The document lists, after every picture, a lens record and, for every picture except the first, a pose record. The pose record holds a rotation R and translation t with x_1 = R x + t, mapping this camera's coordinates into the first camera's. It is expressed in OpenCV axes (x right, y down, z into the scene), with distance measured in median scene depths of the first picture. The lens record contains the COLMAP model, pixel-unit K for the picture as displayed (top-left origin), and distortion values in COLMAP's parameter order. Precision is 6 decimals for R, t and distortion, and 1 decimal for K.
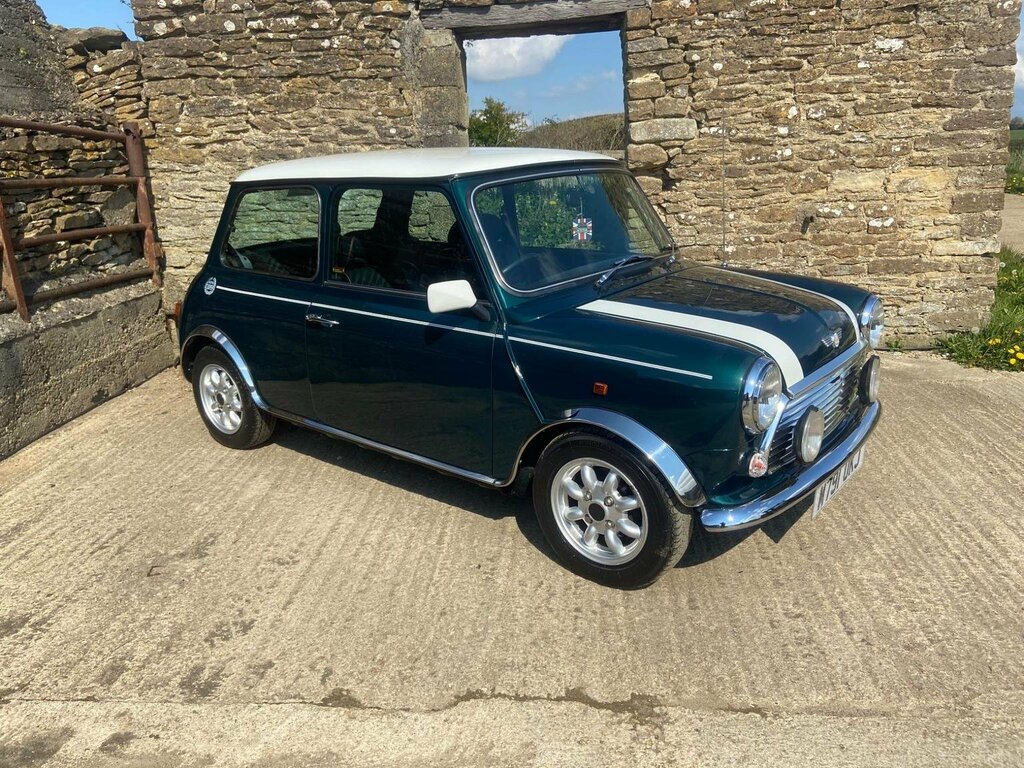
lens RADIAL K [[768.5, 0, 505.4], [0, 768.5, 377.6], [0, 0, 1]] dist [0.105598, -0.131974]
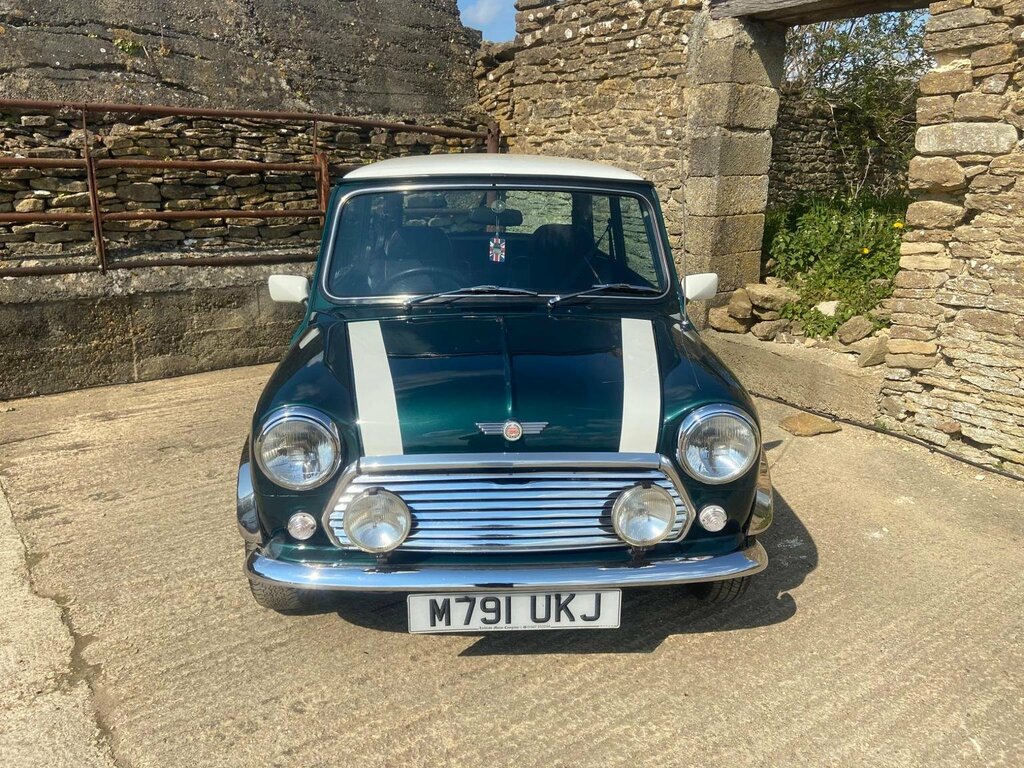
lens RADIAL K [[768.5, 0, 508.6], [0, 768.5, 376.1], [0, 0, 1]] dist [0.105598, -0.131974]
pose [[0.662163, 0.244096, -0.708490, 0.530593], [-0.237709, 0.965051, 0.110323, -0.102810], [0.710658, 0.095363, 0.697045, 0.264990]]
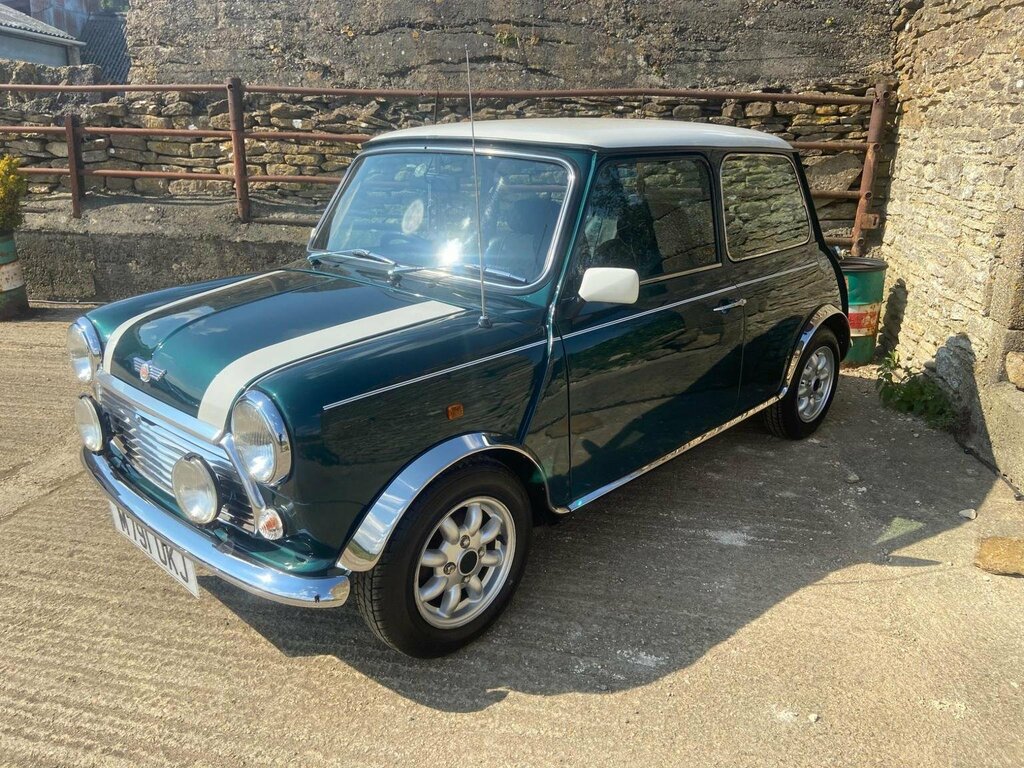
lens RADIAL K [[768.5, 0, 512.6], [0, 768.5, 375.4], [0, 0, 1]] dist [0.105598, -0.131974]
pose [[-0.095306, 0.320836, -0.942327, 0.644107], [-0.270539, 0.902657, 0.334691, -0.233657], [0.957980, 0.286835, 0.000770, 0.768133]]
